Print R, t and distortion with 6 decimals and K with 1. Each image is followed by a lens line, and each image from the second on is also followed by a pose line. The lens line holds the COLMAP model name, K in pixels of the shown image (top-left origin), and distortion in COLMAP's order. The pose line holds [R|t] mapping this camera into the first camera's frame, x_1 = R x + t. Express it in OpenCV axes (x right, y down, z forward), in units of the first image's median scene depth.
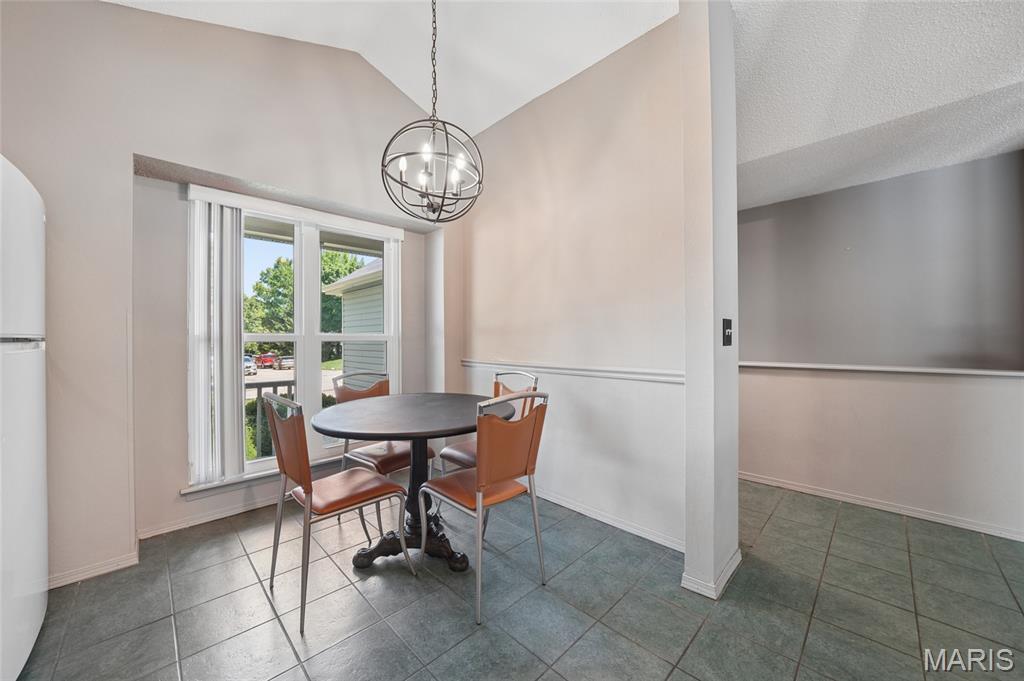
lens RADIAL K [[373.8, 0, 506.5], [0, 373.8, 342.6], [0, 0, 1]] dist [-0.003427, 0.000225]
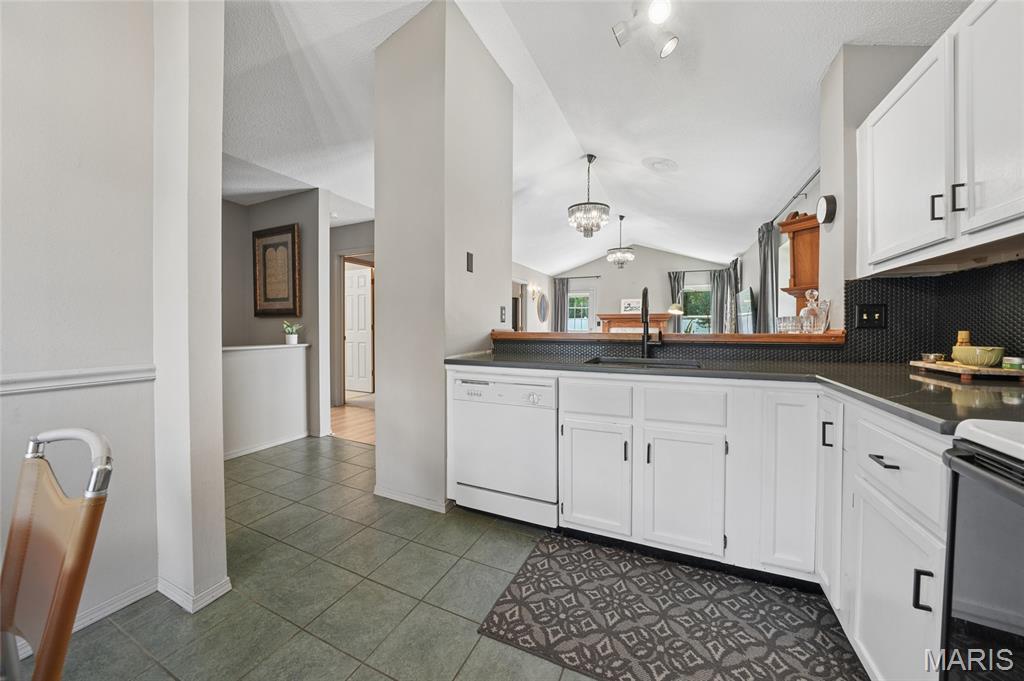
lens RADIAL K [[356.2, 0, 507.8], [0, 356.2, 335.0], [0, 0, 1]] dist [-0.015539, 0.000589]
pose [[-0.351785, -0.010904, 0.936017, -0.562697], [-0.001850, 0.999938, 0.010954, 0.003793], [-0.936079, 0.002122, -0.351783, 0.644059]]
